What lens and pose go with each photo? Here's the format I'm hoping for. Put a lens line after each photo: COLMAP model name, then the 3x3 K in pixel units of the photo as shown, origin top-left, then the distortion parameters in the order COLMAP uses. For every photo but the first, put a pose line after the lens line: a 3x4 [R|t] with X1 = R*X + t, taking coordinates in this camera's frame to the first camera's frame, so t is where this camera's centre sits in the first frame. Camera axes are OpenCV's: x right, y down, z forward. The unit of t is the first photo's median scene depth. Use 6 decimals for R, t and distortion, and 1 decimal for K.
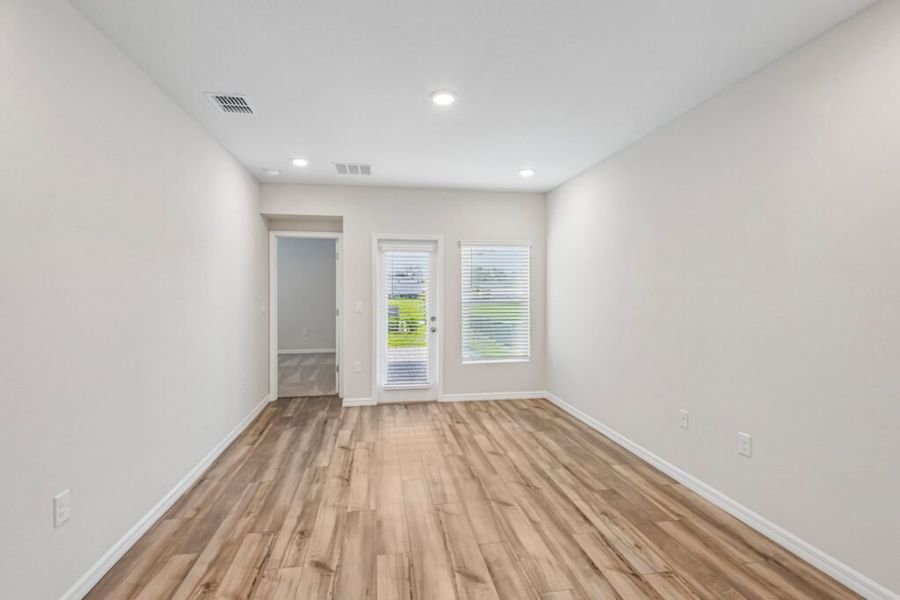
lens RADIAL K [[417.6, 0, 447.1], [0, 417.6, 291.8], [0, 0, 1]] dist [0.003929, -0.000263]
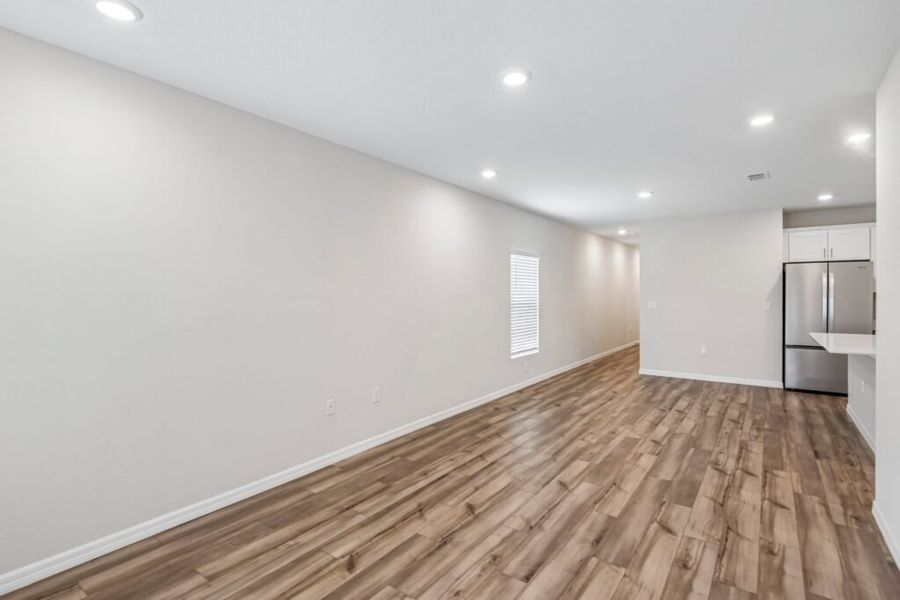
lens RADIAL K [[429.2, 0, 453.6], [0, 429.2, 298.8], [0, 0, 1]] dist [0.008739, -0.005857]
pose [[-0.690787, -0.006304, 0.723031, -0.500357], [0.008122, 0.999831, 0.016477, -0.013397], [-0.723013, 0.017254, -0.690619, 1.488518]]
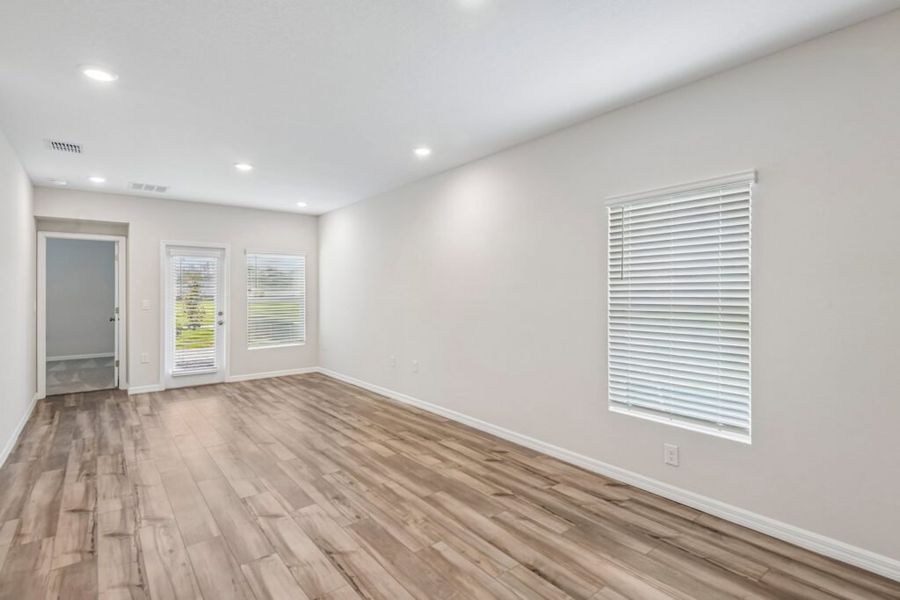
lens RADIAL K [[429.2, 0, 452.4], [0, 429.2, 288.3], [0, 0, 1]] dist [0.008739, -0.005857]
pose [[0.870367, 0.000622, 0.492403, -0.105892], [0.004628, 0.999945, -0.009443, 0.011592], [-0.492382, 0.010498, 0.870316, -0.674682]]
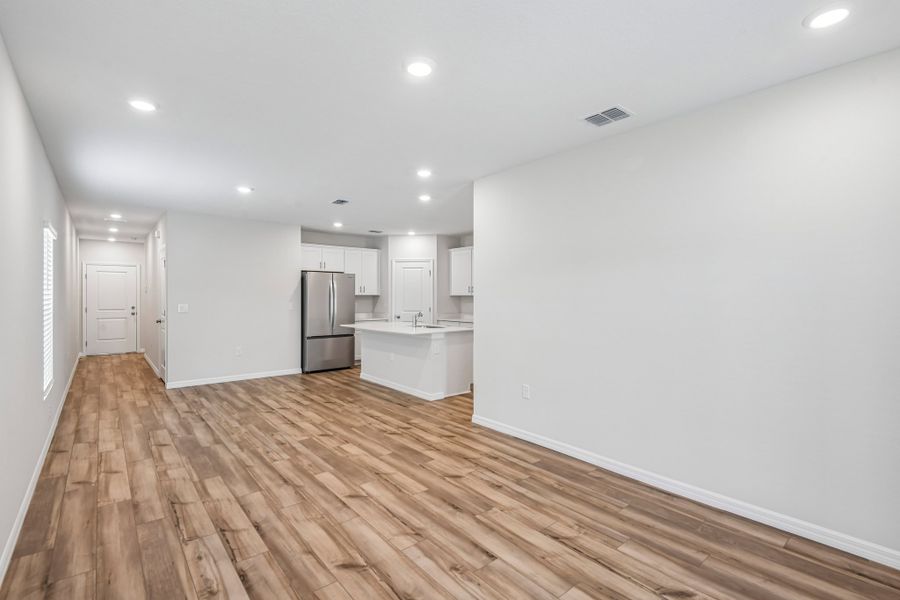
lens RADIAL K [[429.2, 0, 454.8], [0, 429.2, 296.7], [0, 0, 1]] dist [0.008739, -0.005857]
pose [[-0.863865, 0.002001, -0.503719, 0.317296], [-0.002301, 0.999966, 0.007918, -0.006747], [0.503718, 0.007999, -0.863831, 1.537865]]
